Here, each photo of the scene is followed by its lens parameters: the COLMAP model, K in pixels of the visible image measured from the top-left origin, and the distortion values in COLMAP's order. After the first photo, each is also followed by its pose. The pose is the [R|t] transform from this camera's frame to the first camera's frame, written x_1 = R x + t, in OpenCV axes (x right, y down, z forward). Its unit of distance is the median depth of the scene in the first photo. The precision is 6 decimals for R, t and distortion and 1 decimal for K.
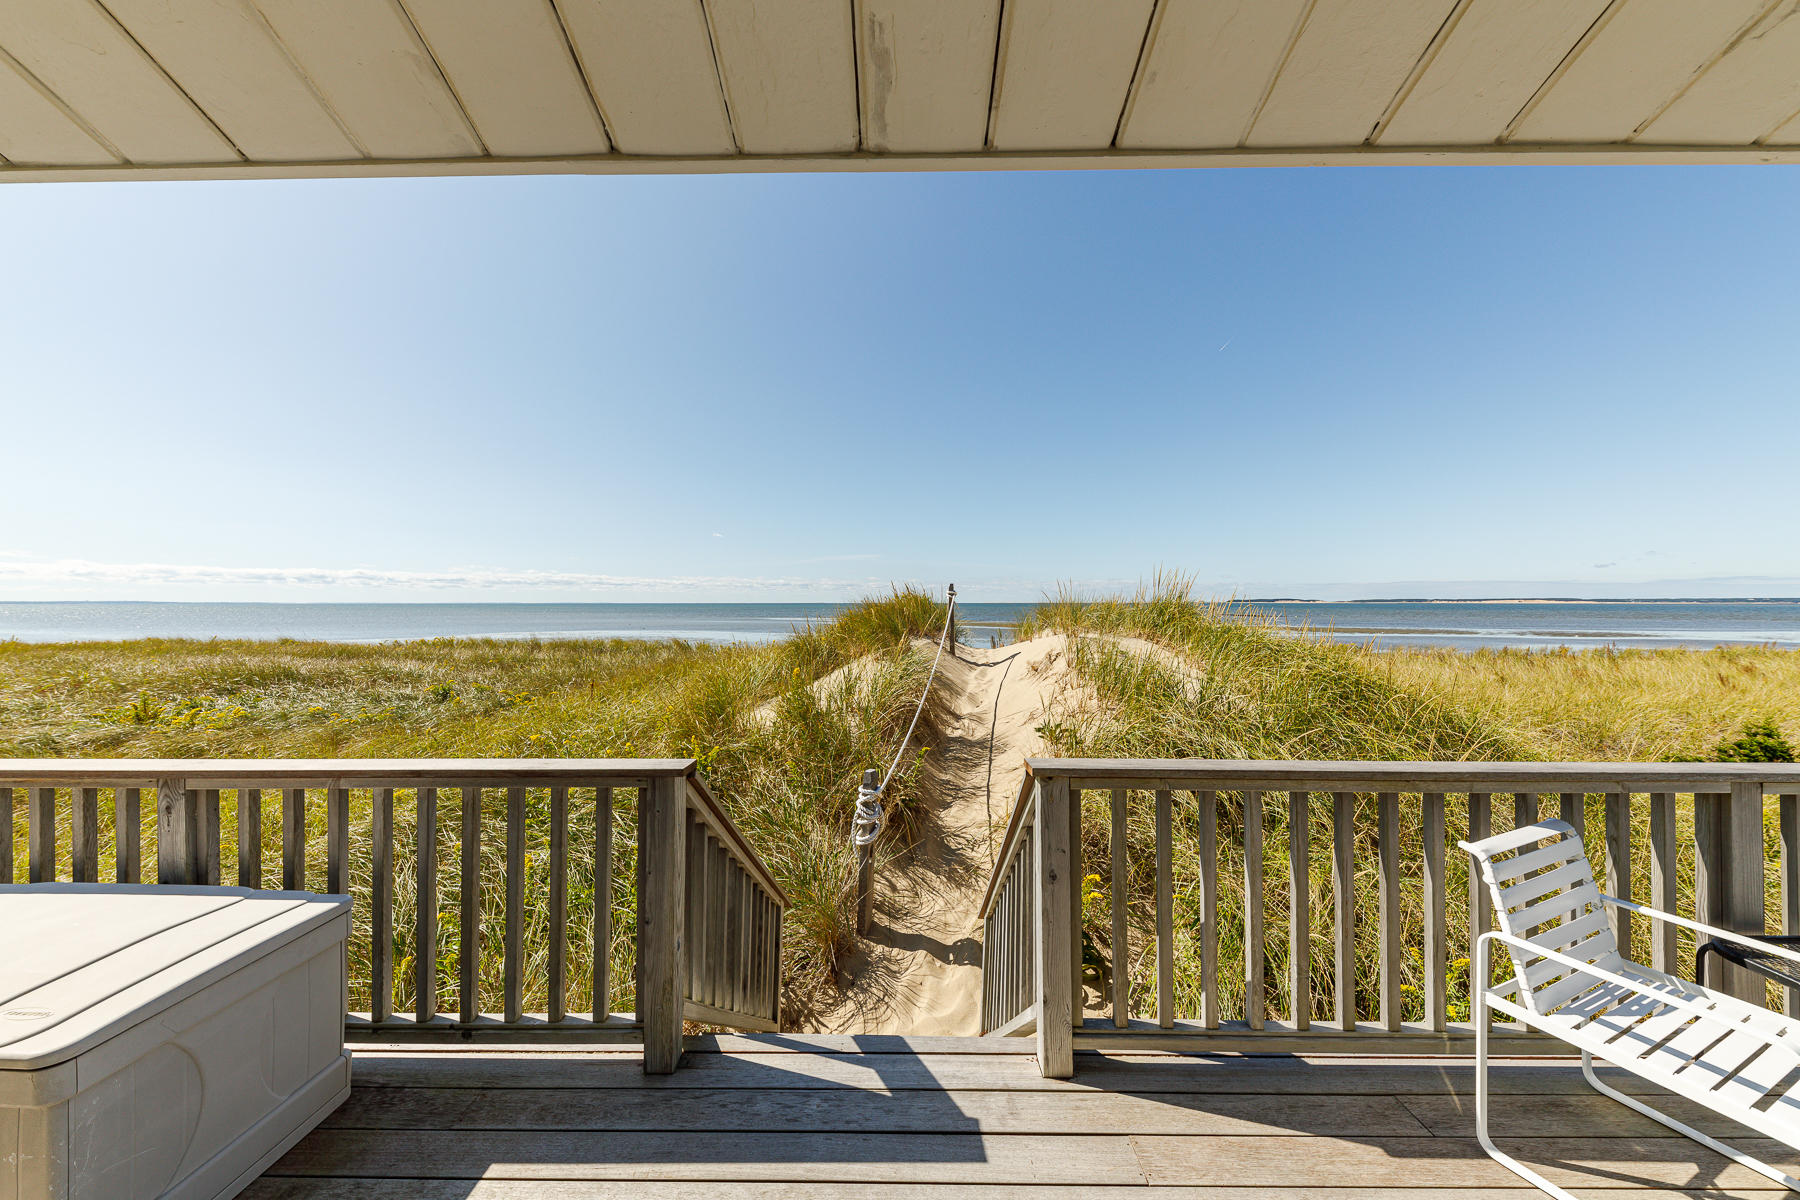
lens RADIAL K [[630.1, 0, 895.2], [0, 630.1, 599.3], [0, 0, 1]] dist [0.009460, -0.003620]
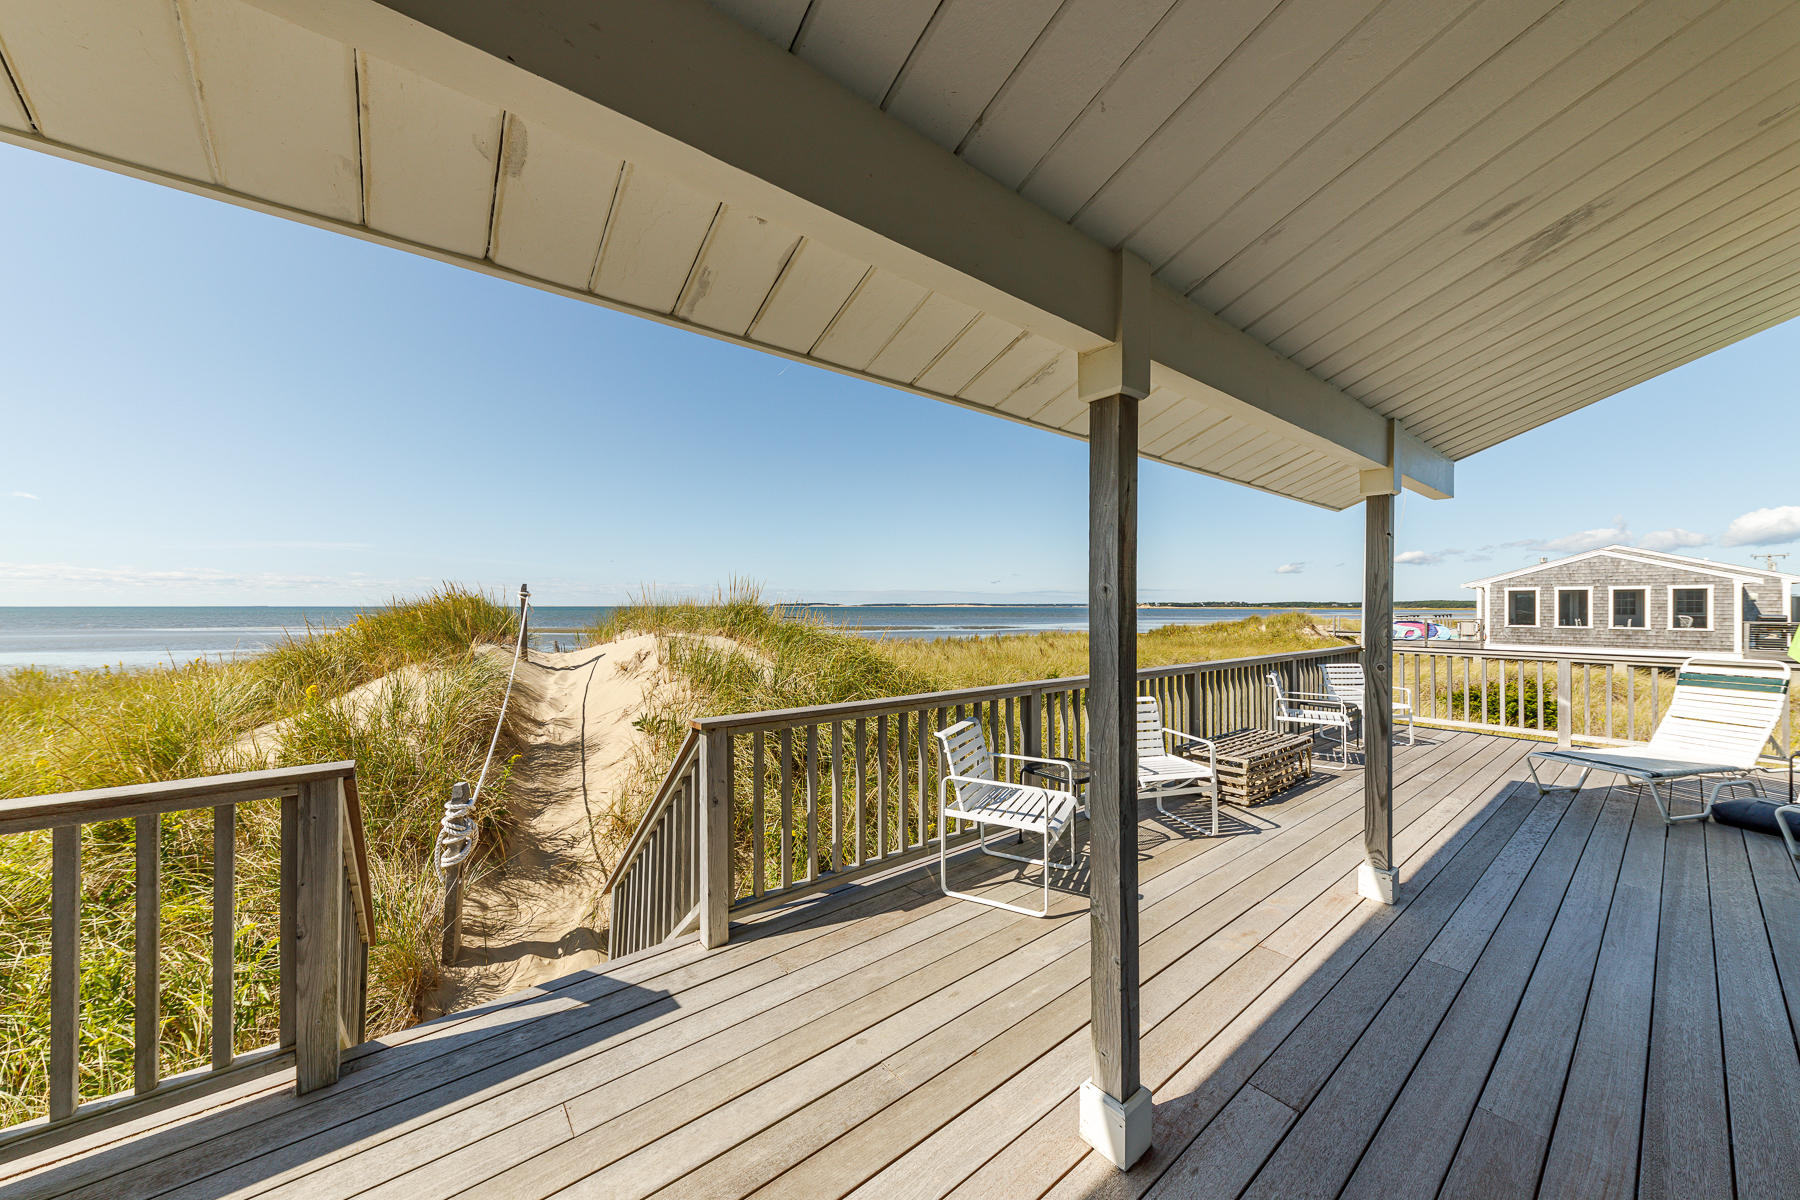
lens RADIAL K [[651.7, 0, 911.9], [0, 651.7, 608.2], [0, 0, 1]] dist [0.009778, -0.000087]
pose [[0.757626, -0.001274, 0.652688, -0.165502], [-0.002371, 0.999986, 0.004704, 0.007332], [-0.652685, -0.005112, 0.757612, -0.162488]]
